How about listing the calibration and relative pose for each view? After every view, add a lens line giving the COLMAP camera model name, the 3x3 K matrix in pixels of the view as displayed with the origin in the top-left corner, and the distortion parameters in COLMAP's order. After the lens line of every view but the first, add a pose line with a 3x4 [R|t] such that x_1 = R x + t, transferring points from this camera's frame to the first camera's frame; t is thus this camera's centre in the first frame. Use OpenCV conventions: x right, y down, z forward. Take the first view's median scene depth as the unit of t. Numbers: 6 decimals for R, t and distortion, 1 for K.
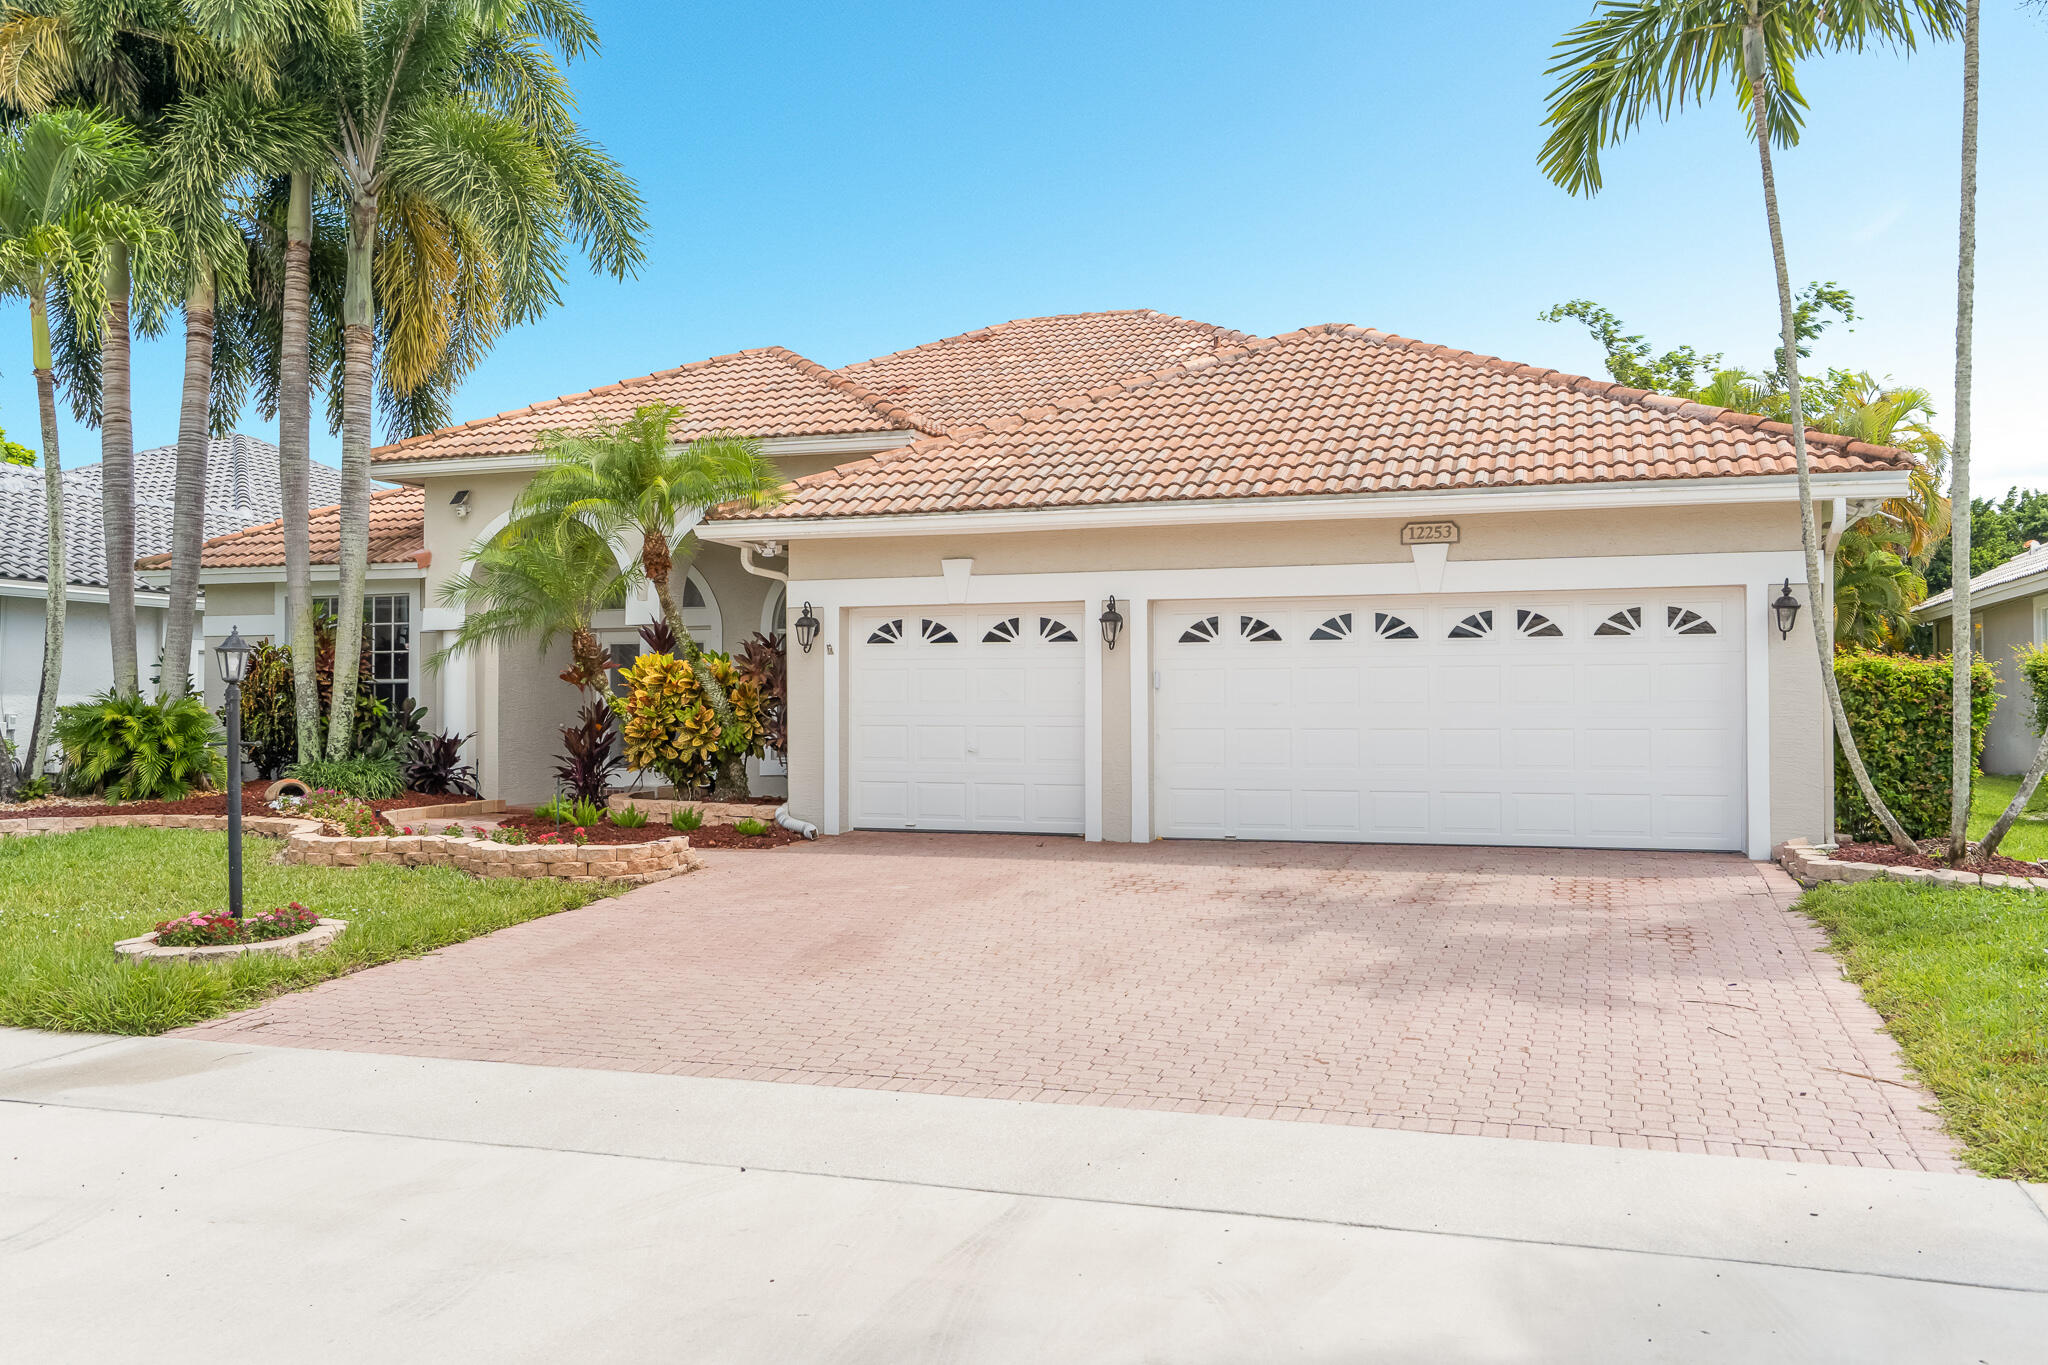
lens RADIAL K [[1640.5, 0, 1024.0], [0, 1640.5, 682.5], [0, 0, 1]] dist [0.010806, 0.006718]
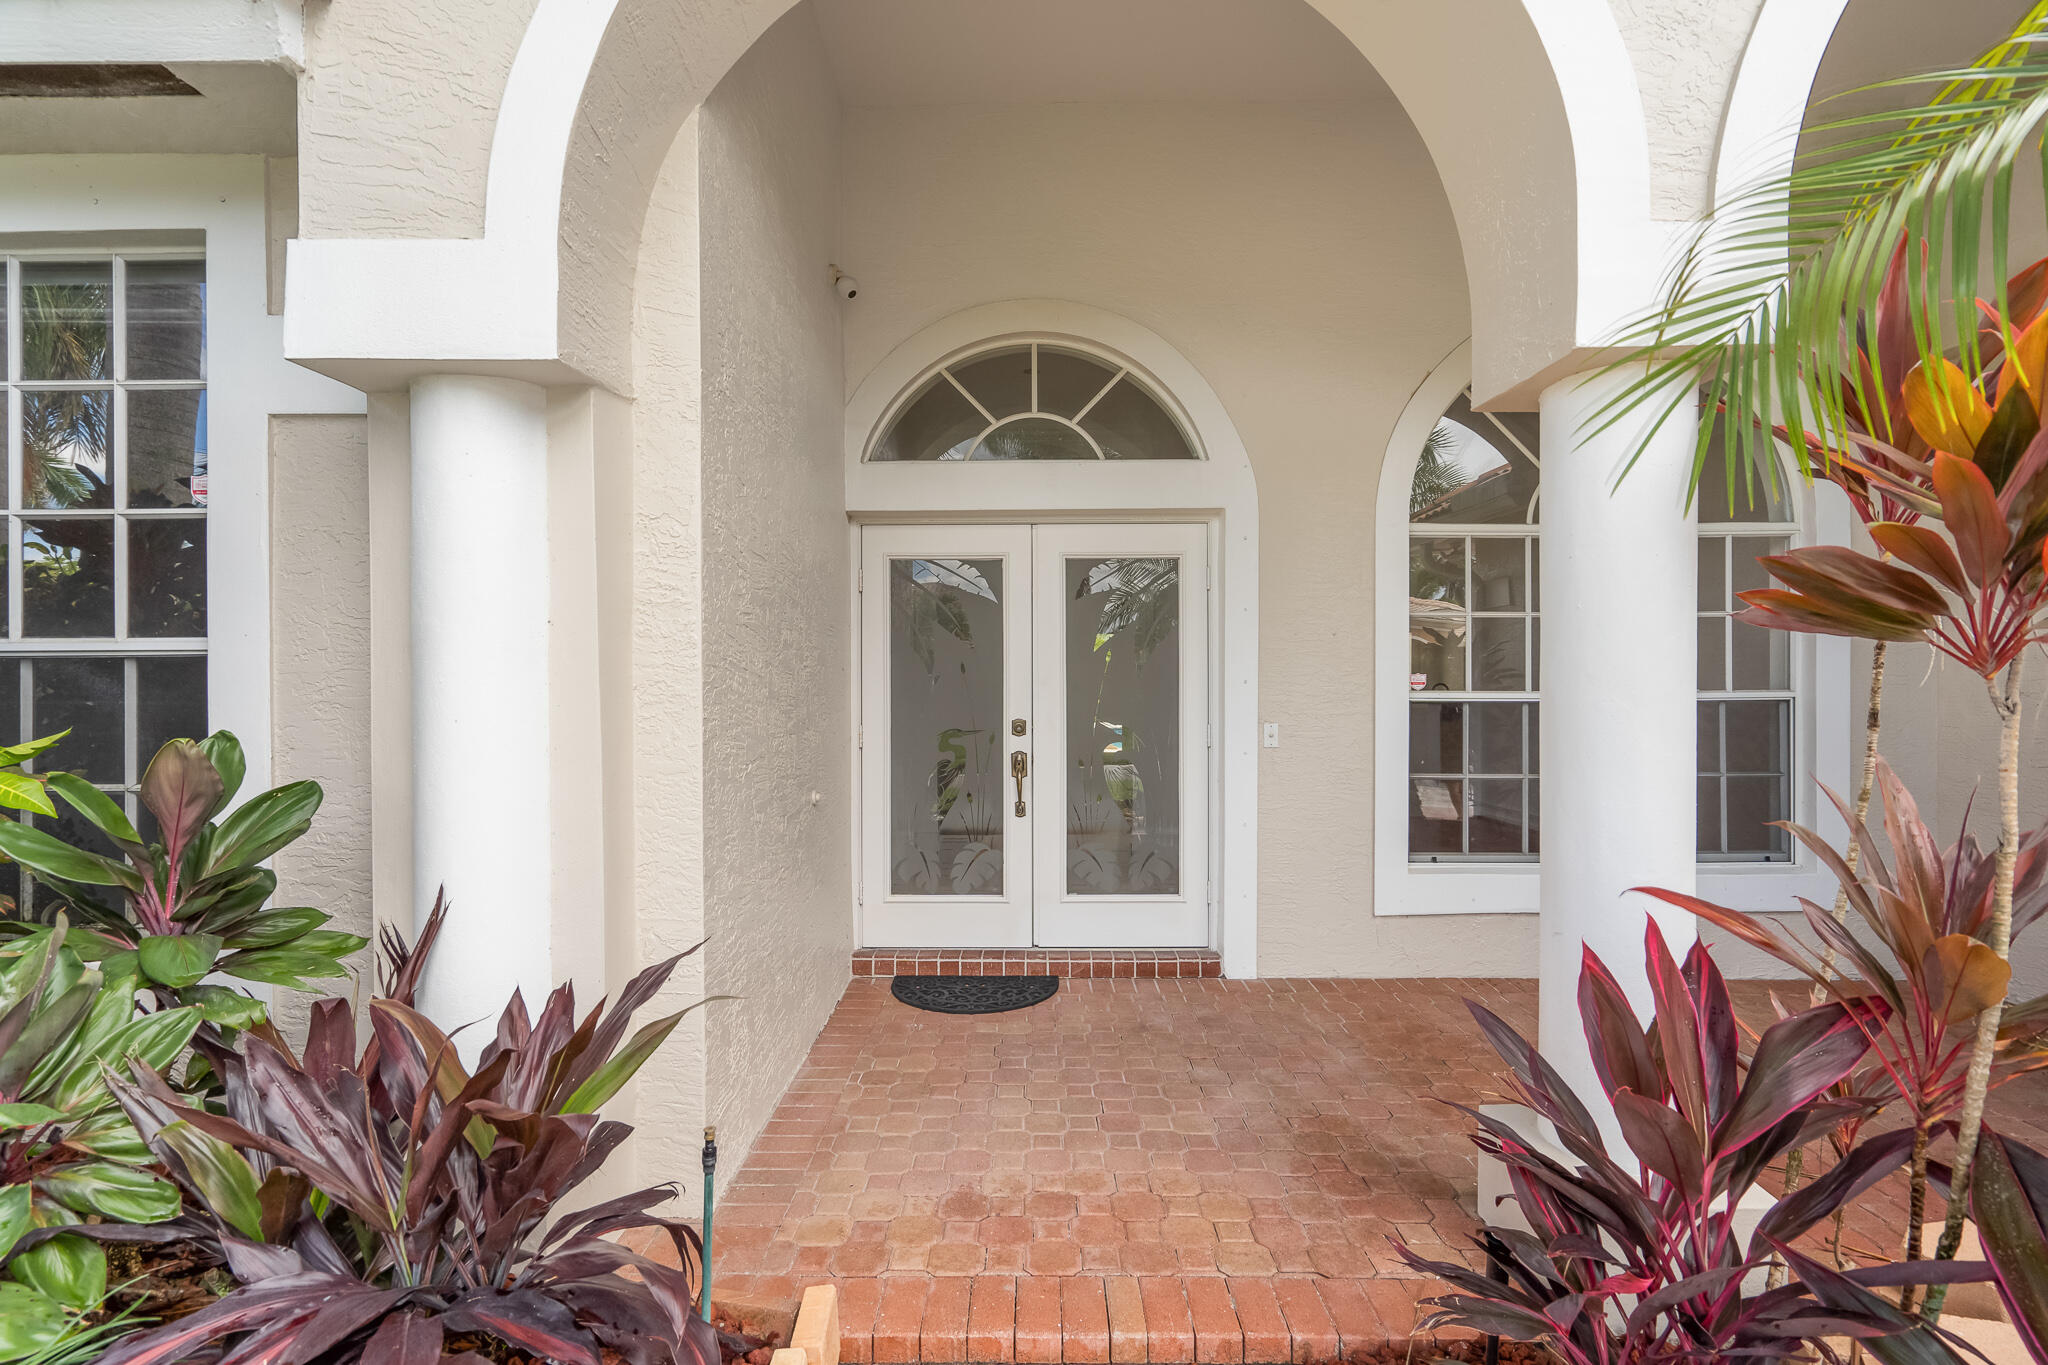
lens RADIAL K [[923.1, 0, 1013.6], [0, 923.1, 690.1], [0, 0, 1]] dist [0.000106, 0.000144]
pose [[0.949046, -0.002519, 0.315126, -0.358530], [-0.003837, 0.999802, 0.019548, 0.002466], [-0.315113, -0.019762, 0.948848, 0.977551]]
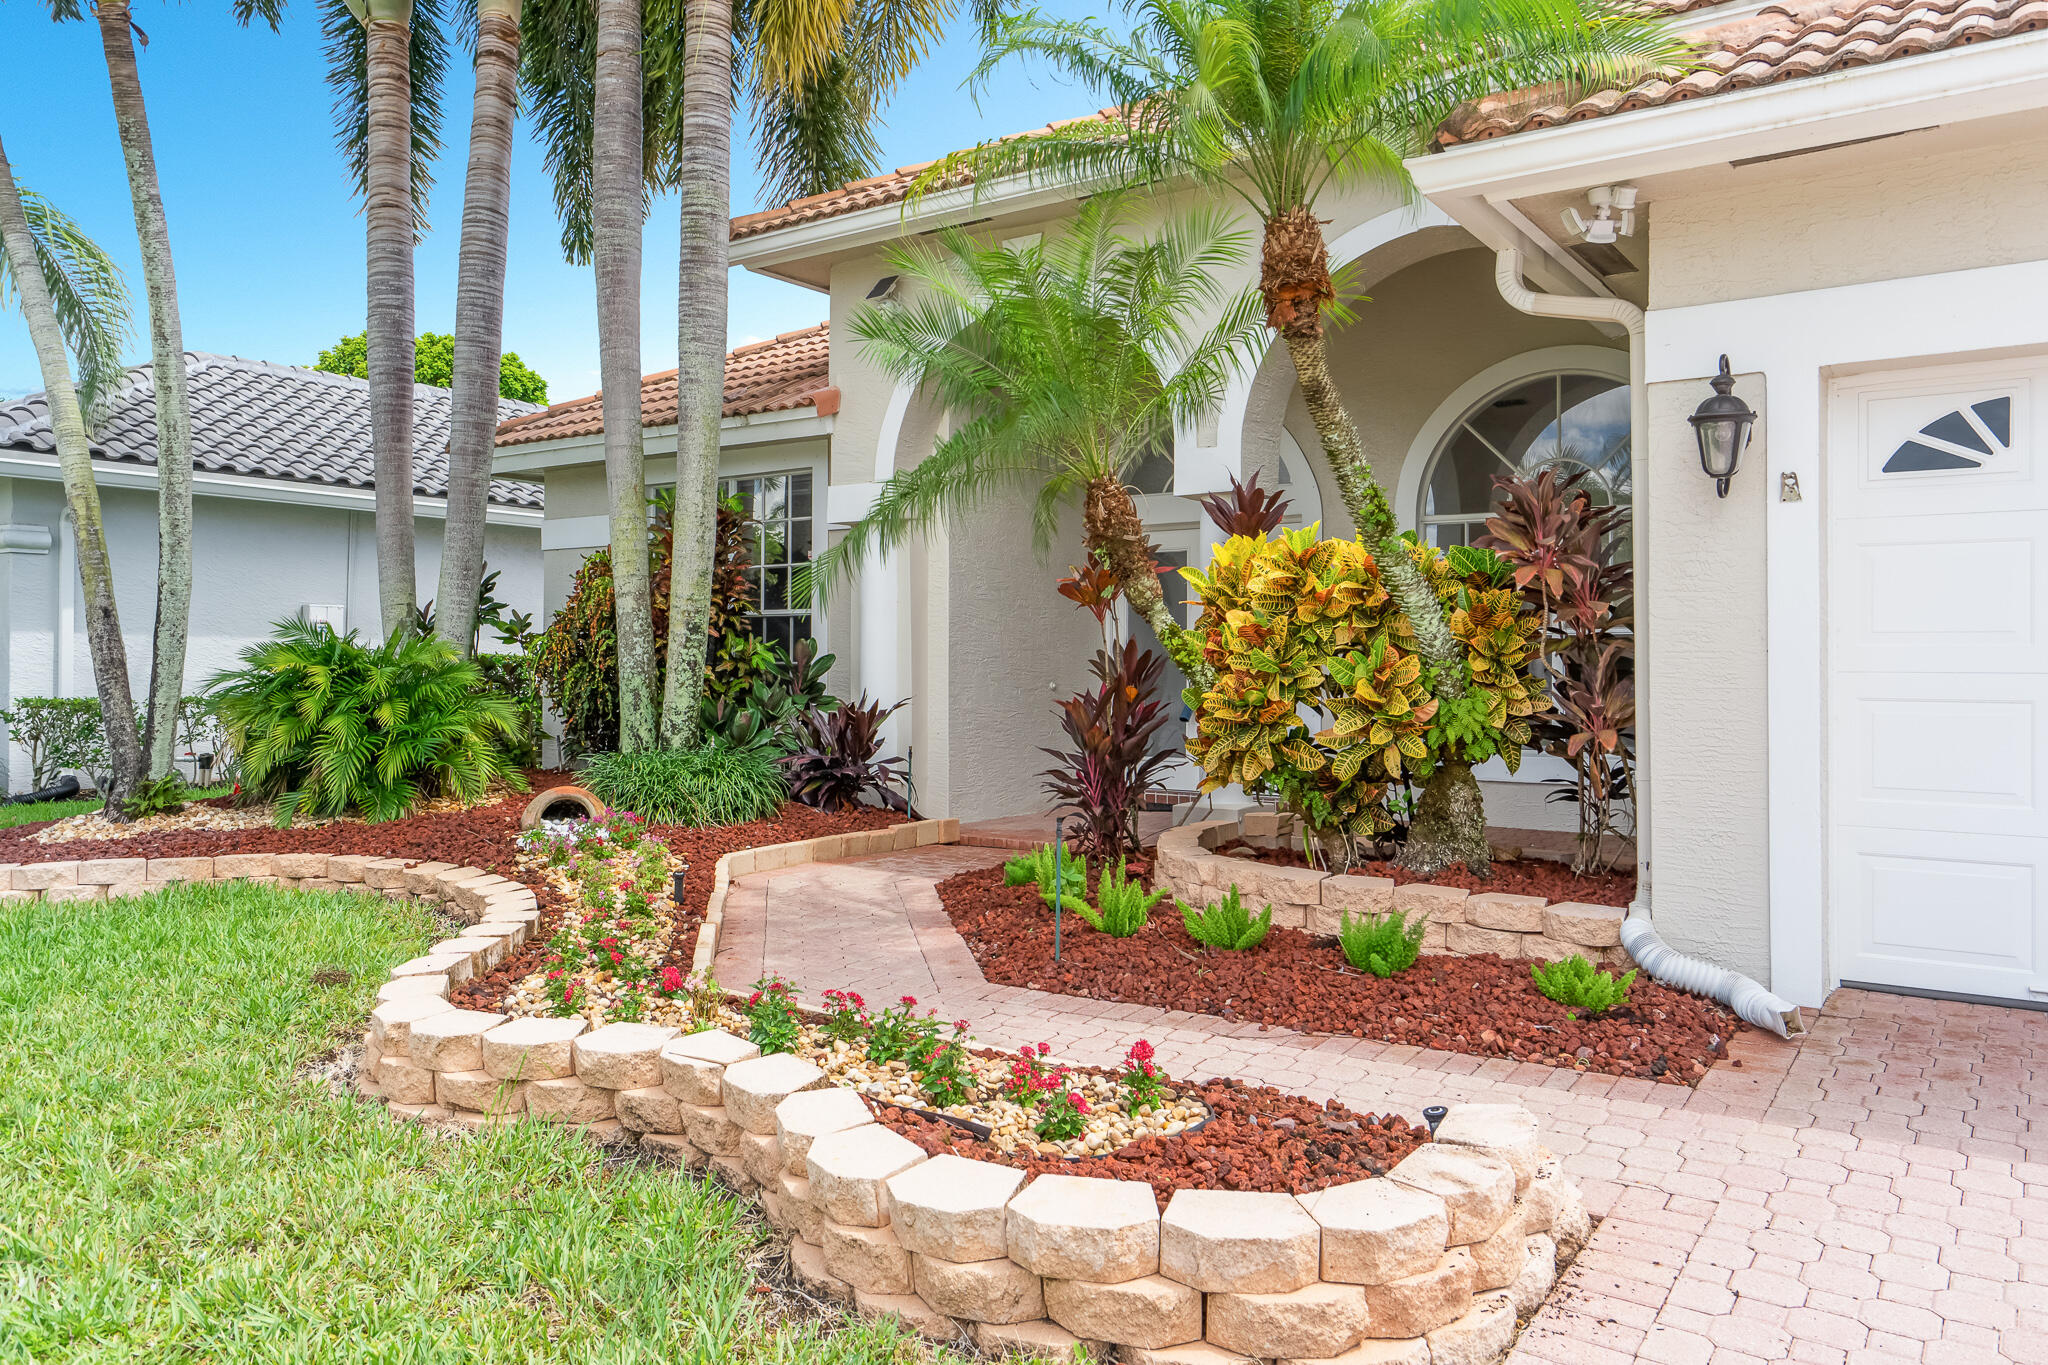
lens RADIAL K [[1450.3, 0, 1021.8], [0, 1450.3, 643.7], [0, 0, 1]] dist [-0.000594, -0.000252]
pose [[0.959398, -0.000778, -0.282055, -0.169814], [0.001068, 0.999999, 0.000876, 0.012090], [0.282054, -0.001142, 0.959398, 0.580084]]
